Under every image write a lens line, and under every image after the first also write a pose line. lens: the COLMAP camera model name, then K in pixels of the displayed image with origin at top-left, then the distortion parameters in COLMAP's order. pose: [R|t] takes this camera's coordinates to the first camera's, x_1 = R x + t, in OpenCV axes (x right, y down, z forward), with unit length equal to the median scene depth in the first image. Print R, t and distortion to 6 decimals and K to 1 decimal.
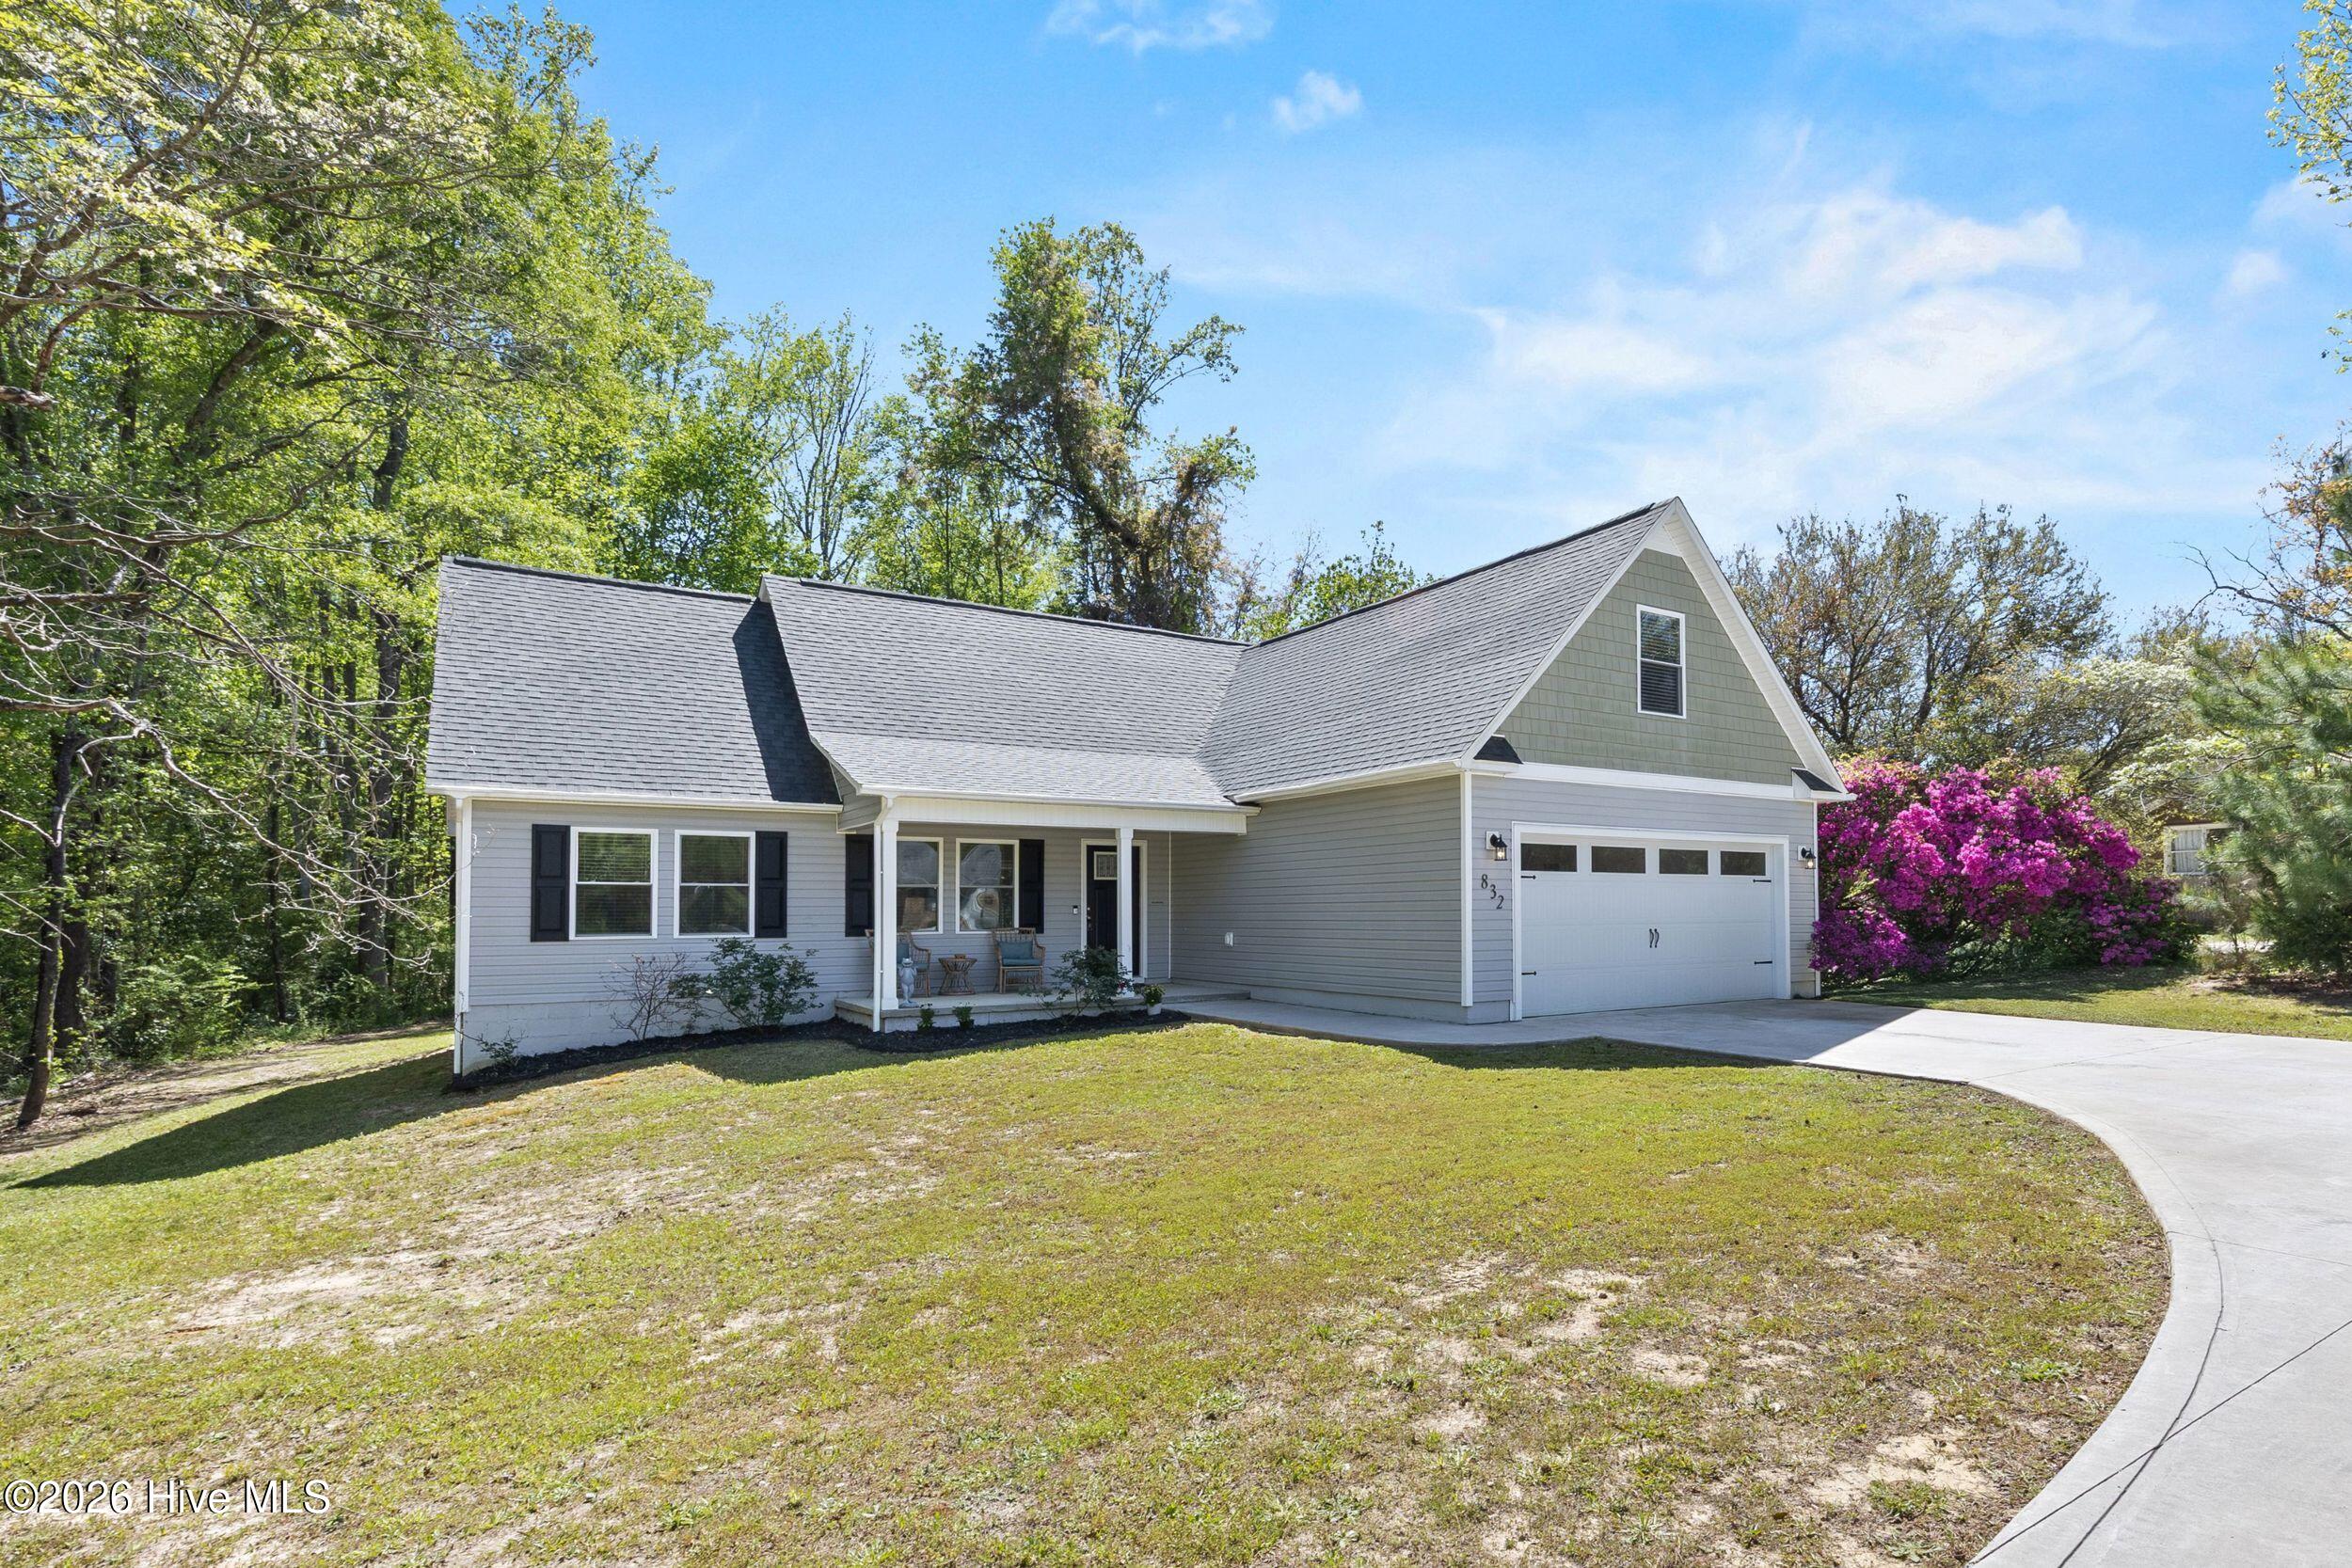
lens RADIAL K [[1030.5, 0, 1173.6], [0, 1030.5, 900.0], [0, 0, 1]] dist [0.013875, 0.000038]
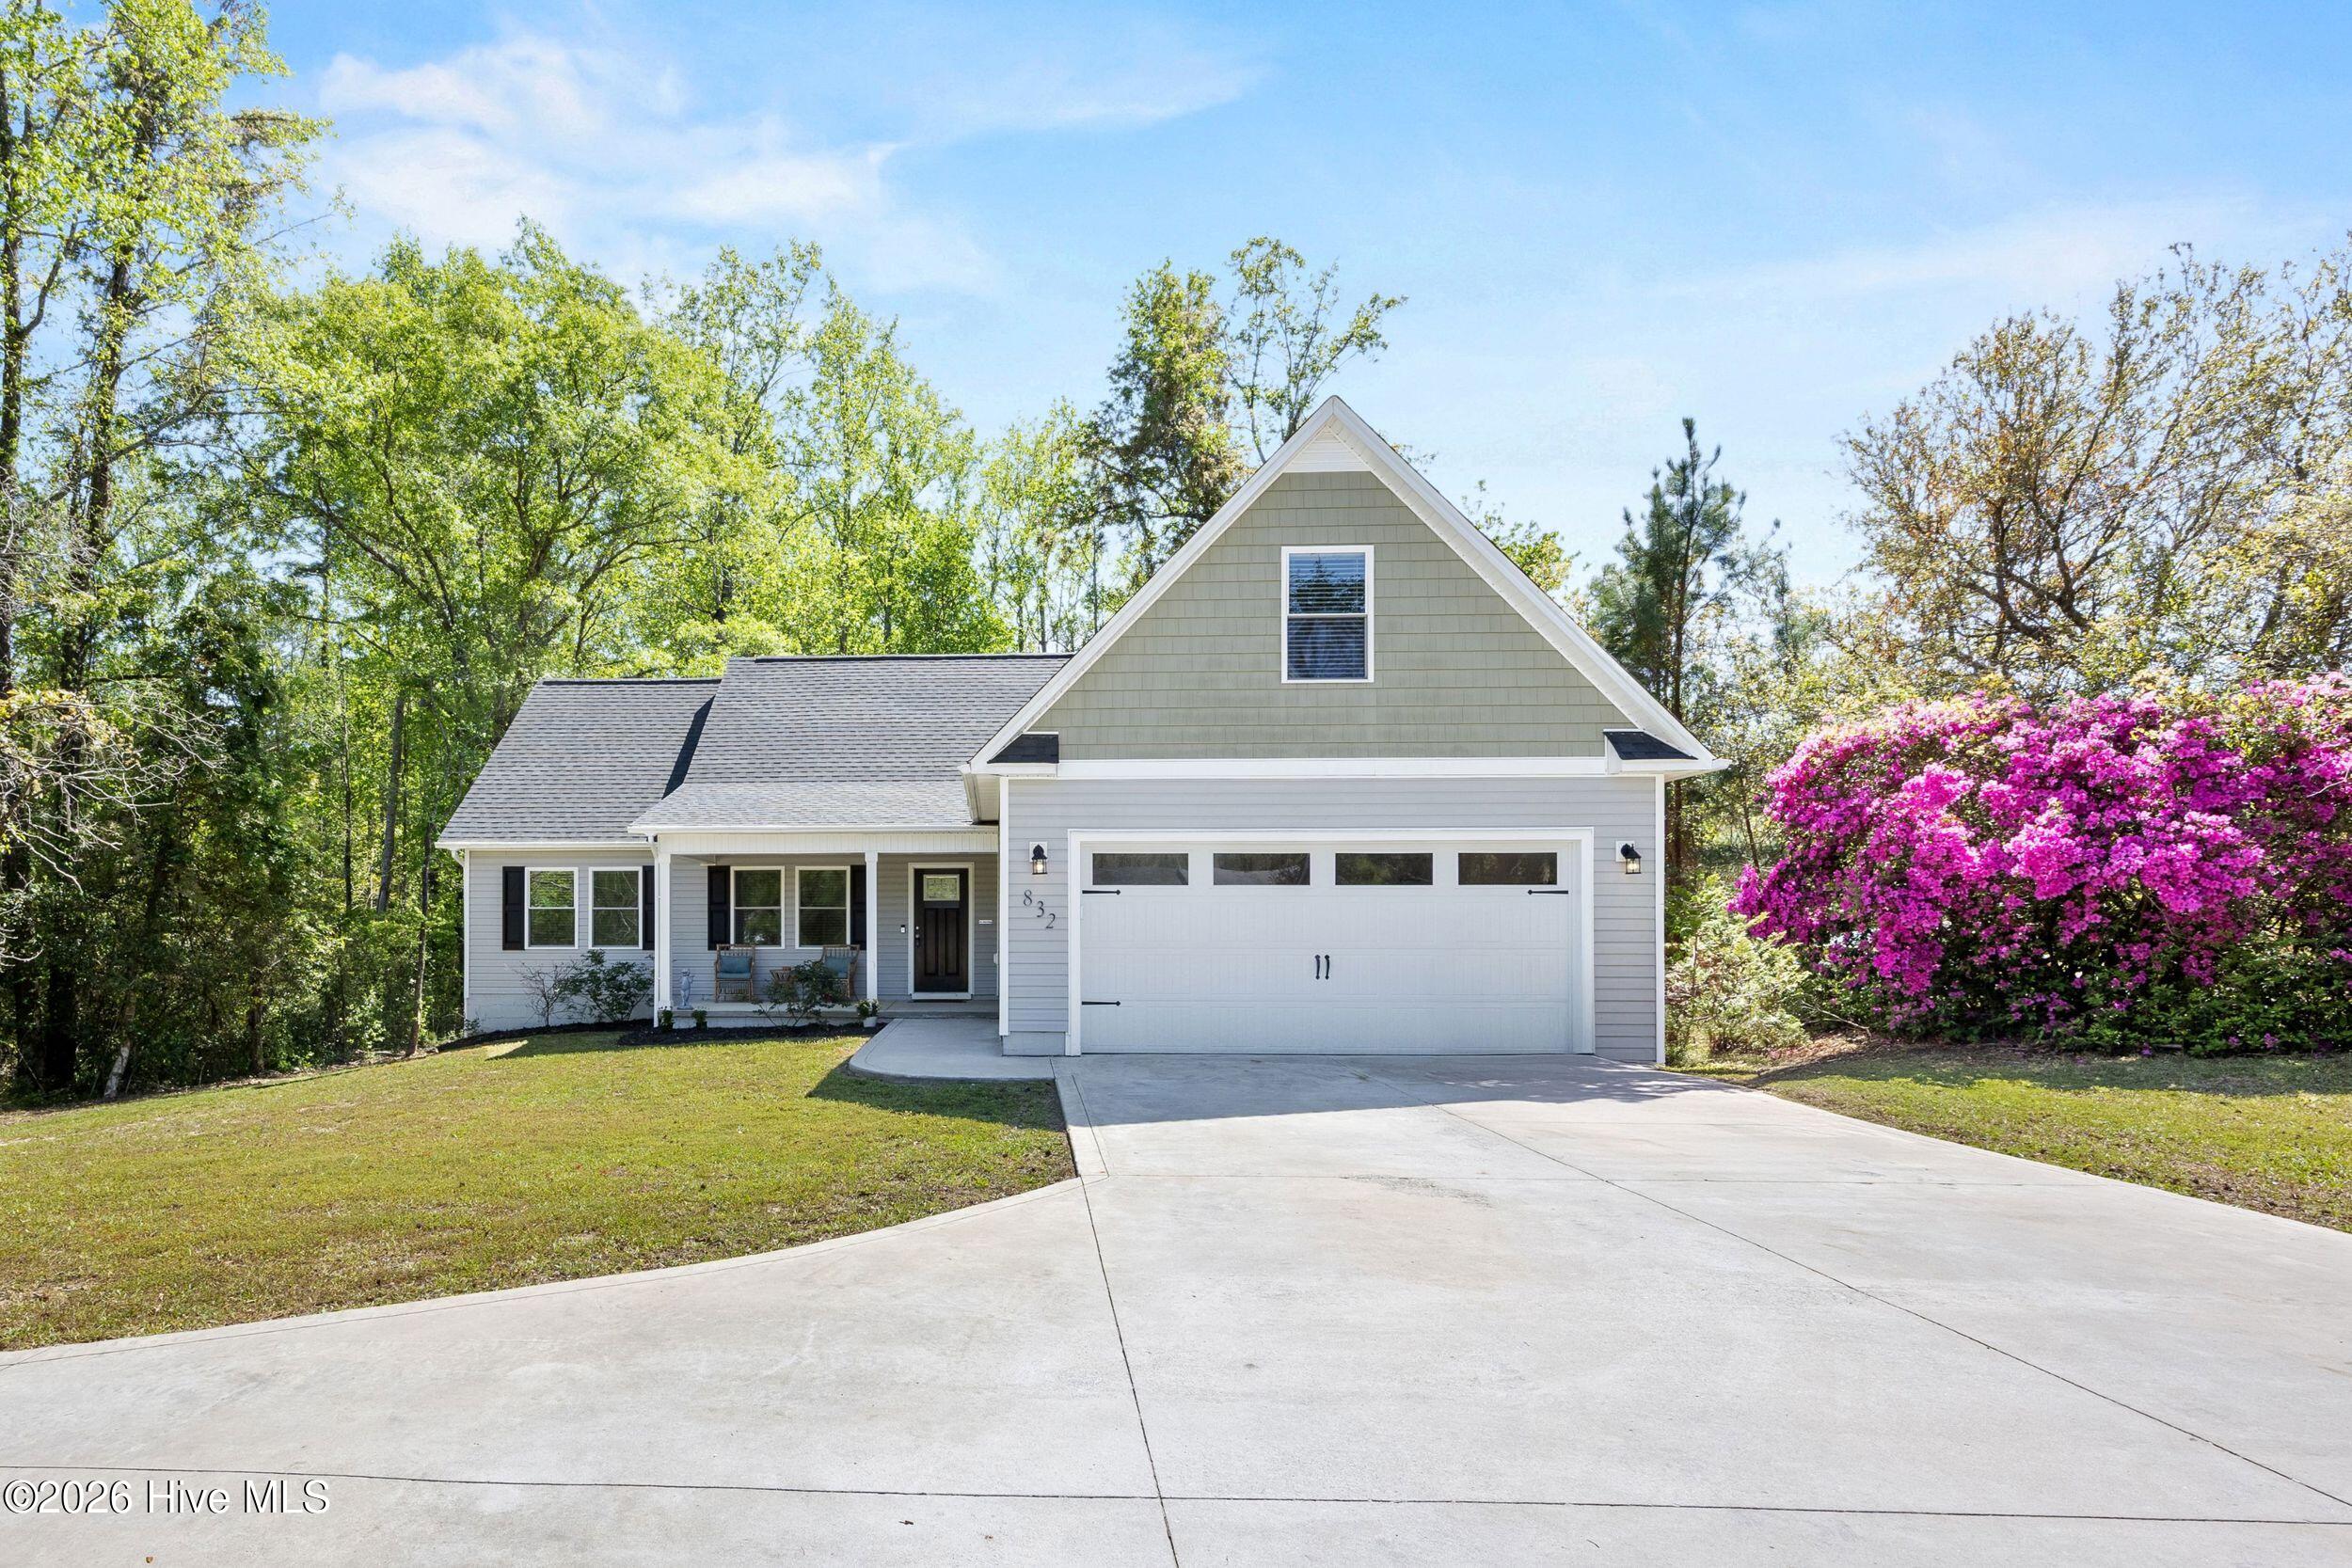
lens RADIAL K [[1001.8, 0, 1176.7], [0, 1001.8, 929.6], [0, 0, 1]] dist [-0.001818, -0.000325]
pose [[0.849925, 0.002784, -0.526896, 0.797498], [-0.000426, 0.999989, 0.004597, 0.005251], [0.526903, -0.003682, 0.849918, 0.303573]]
